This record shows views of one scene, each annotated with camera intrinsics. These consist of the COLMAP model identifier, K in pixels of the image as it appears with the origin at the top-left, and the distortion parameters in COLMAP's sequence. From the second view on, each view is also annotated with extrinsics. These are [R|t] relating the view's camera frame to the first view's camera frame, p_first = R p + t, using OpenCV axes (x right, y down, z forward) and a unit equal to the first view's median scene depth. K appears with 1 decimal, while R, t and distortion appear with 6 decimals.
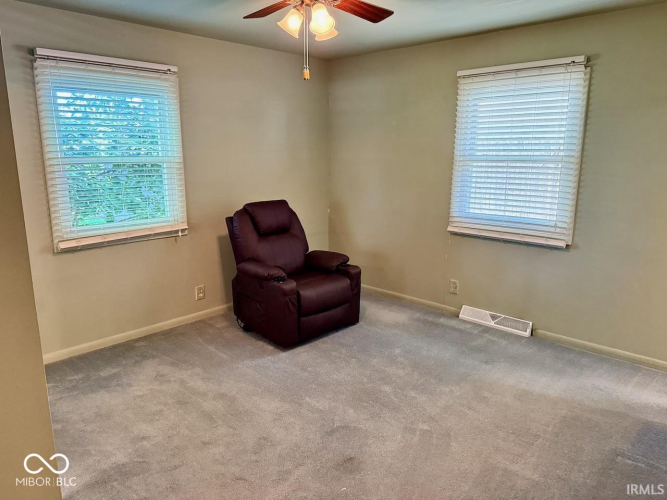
lens RADIAL K [[463.7, 0, 333.5], [0, 463.7, 250.0], [0, 0, 1]] dist [0.066834, -0.100892]
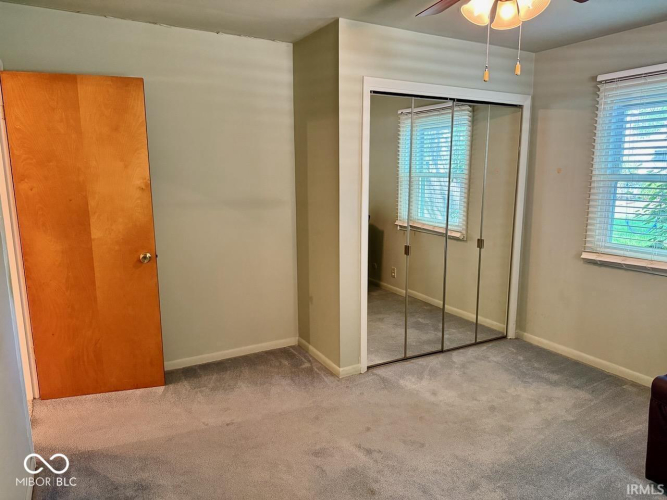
lens RADIAL K [[463.7, 0, 333.5], [0, 463.7, 250.0], [0, 0, 1]] dist [0.066834, -0.100892]
pose [[-0.280483, 0.163731, -0.945791, 0.618823], [-0.203711, 0.952744, 0.225347, -0.151236], [0.937993, 0.255874, -0.233874, 0.732432]]
